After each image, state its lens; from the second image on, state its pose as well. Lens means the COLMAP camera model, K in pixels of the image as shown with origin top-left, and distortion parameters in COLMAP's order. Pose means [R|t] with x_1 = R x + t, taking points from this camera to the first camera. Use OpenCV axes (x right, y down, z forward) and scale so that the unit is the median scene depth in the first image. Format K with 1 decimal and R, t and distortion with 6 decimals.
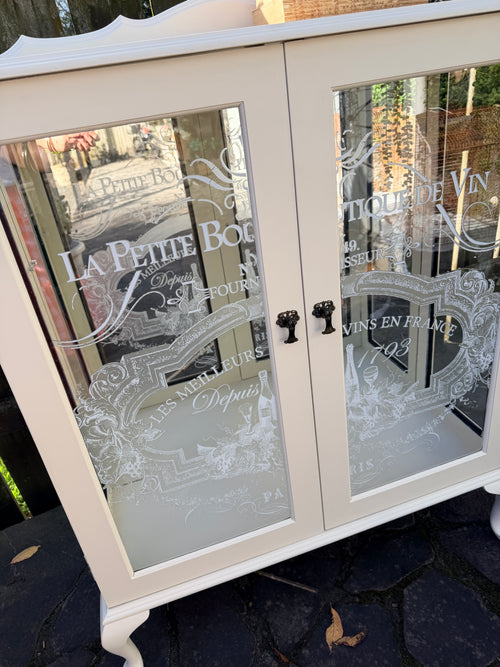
lens RADIAL K [[480.7, 0, 250.0], [0, 480.7, 333.5], [0, 0, 1]] dist [-0.005164, -0.006237]
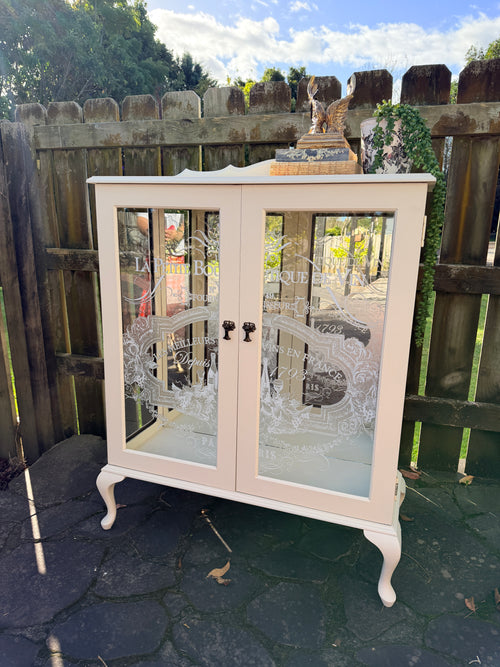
lens RADIAL K [[494.1, 0, 250.0], [0, 494.1, 333.5], [0, 0, 1]] dist [0.006249, 0.001898]
pose [[0.789221, 0.280480, -0.546316, 0.992538], [-0.396053, 0.912348, -0.103747, 0.133471], [0.469331, 0.298249, 0.831129, -0.402165]]
